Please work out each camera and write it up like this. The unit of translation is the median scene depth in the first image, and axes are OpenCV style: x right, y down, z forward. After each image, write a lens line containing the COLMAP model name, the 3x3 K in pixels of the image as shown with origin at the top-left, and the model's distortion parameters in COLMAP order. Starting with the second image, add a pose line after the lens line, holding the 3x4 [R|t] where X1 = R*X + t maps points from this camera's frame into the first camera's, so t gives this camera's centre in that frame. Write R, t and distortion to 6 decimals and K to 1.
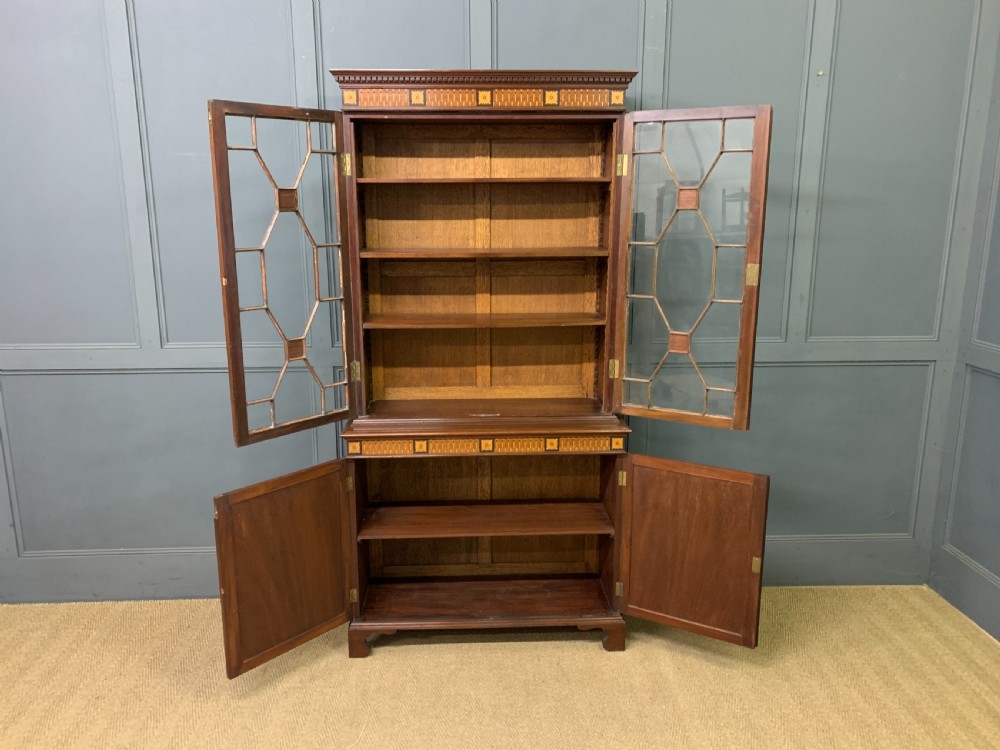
lens RADIAL K [[737.6, 0, 483.2], [0, 737.6, 356.5], [0, 0, 1]] dist [0.043559, -0.061123]
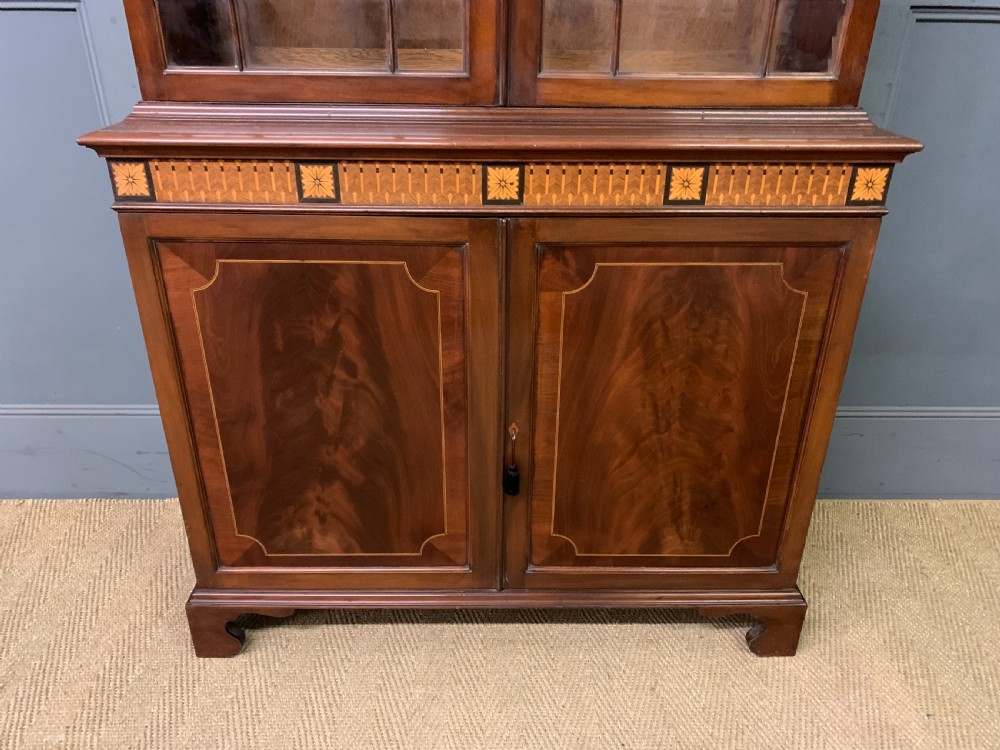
lens RADIAL K [[771.7, 0, 496.2], [0, 771.7, 375.8], [0, 0, 1]] dist [0.033195, -0.007970]
pose [[0.999521, 0.024592, -0.018780, 0.011060], [-0.018646, 0.963047, 0.268686, 0.110109], [0.024694, -0.268207, 0.963045, 0.617623]]
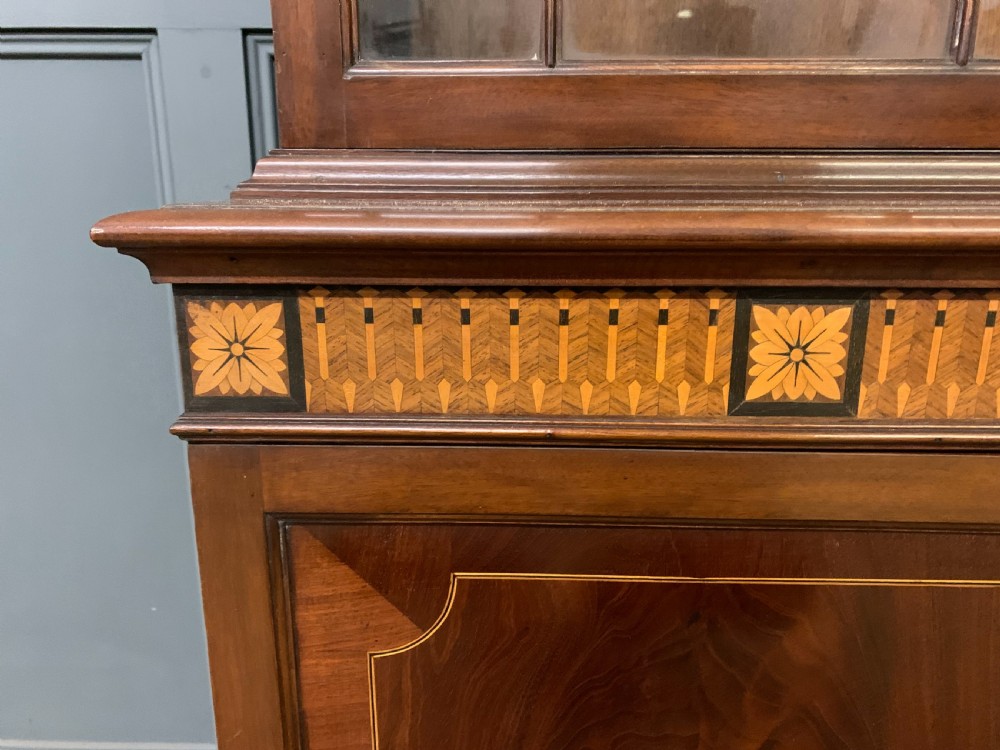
lens RADIAL K [[782.7, 0, 506.0], [0, 782.7, 372.1], [0, 0, 1]] dist [0.013946, -0.001467]
pose [[0.997998, 0.021778, -0.059382, -0.123702], [-0.018348, 0.998165, 0.057703, 0.118645], [0.060530, -0.056498, 0.996566, 0.876026]]
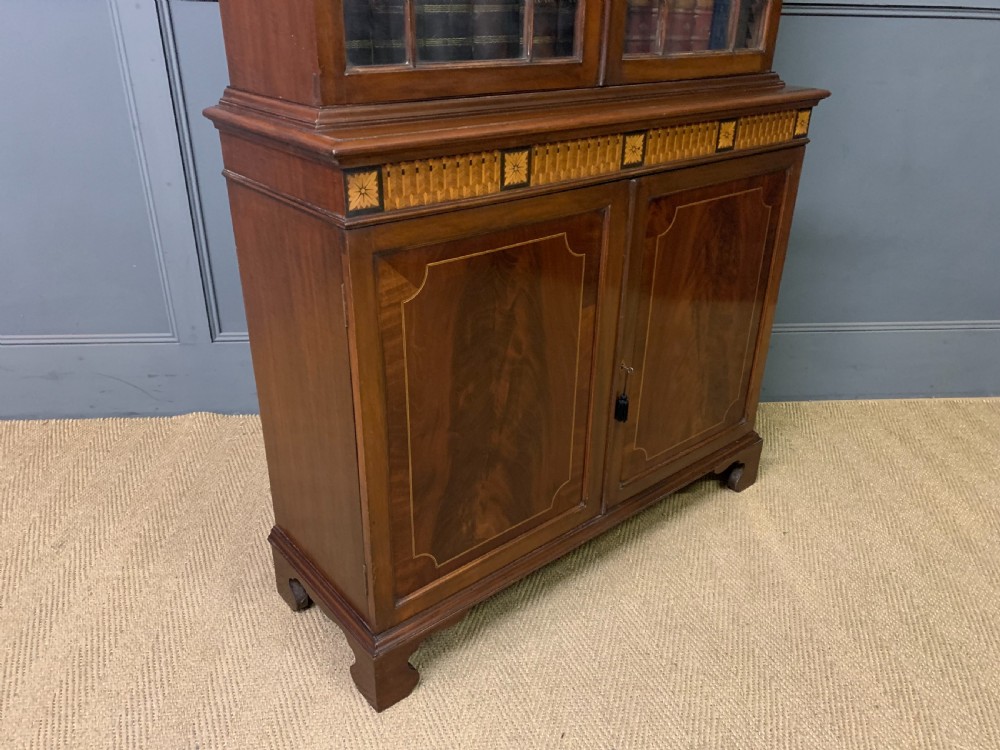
lens RADIAL K [[757.8, 0, 506.1], [0, 757.8, 383.8], [0, 0, 1]] dist [0.100610, -0.150941]
pose [[0.788773, -0.260853, 0.556590, -0.335760], [0.103459, 0.948911, 0.298101, 0.109825], [-0.605915, -0.177550, 0.775463, 0.683146]]
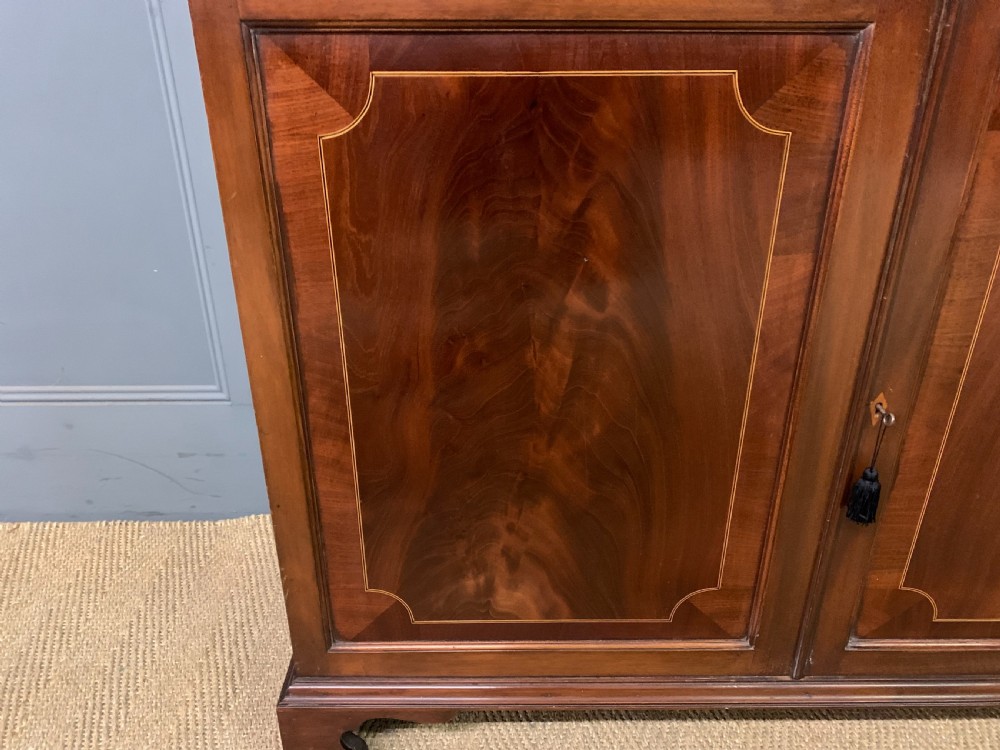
lens RADIAL K [[778.9, 0, 500.4], [0, 778.9, 367.5], [0, 0, 1]] dist [0.026755, -0.005083]
pose [[0.999547, 0.015085, -0.026055, -0.100066], [-0.007986, 0.967258, 0.253669, 0.184827], [0.029029, -0.253346, 0.966940, 0.793953]]
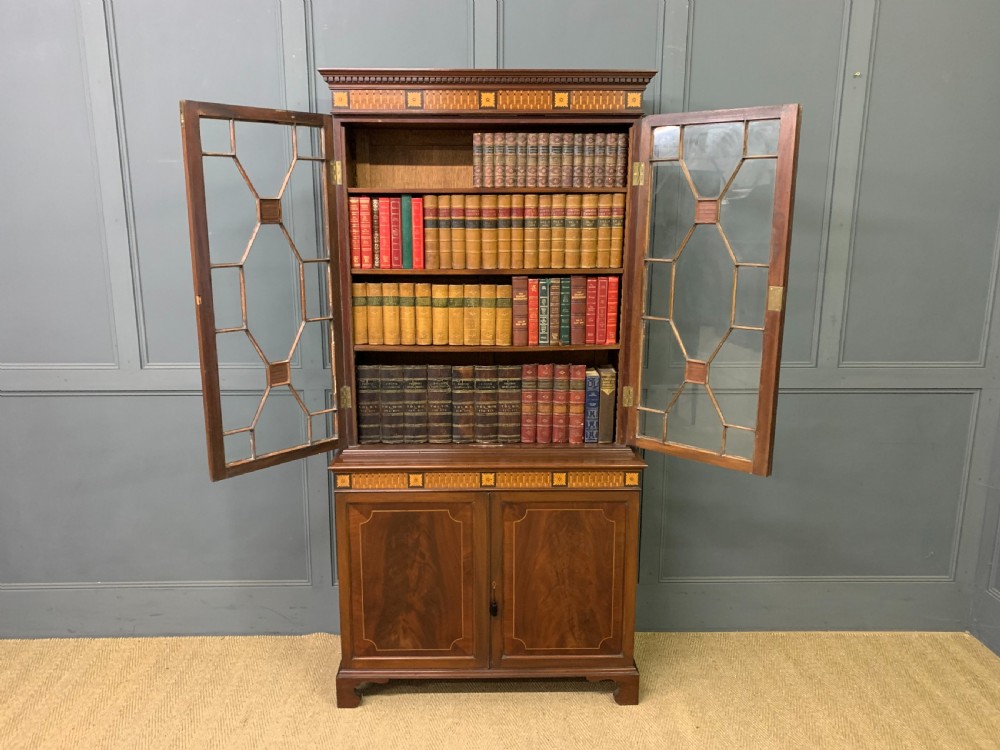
lens RADIAL K [[735.1, 0, 481.0], [0, 735.1, 359.8], [0, 0, 1]] dist [0.037922, -0.048674]
pose [[0.999754, 0.007620, -0.020828, 0.014151], [-0.007787, 0.999938, -0.007945, -0.020823], [0.020767, 0.008105, 0.999751, 0.089154]]
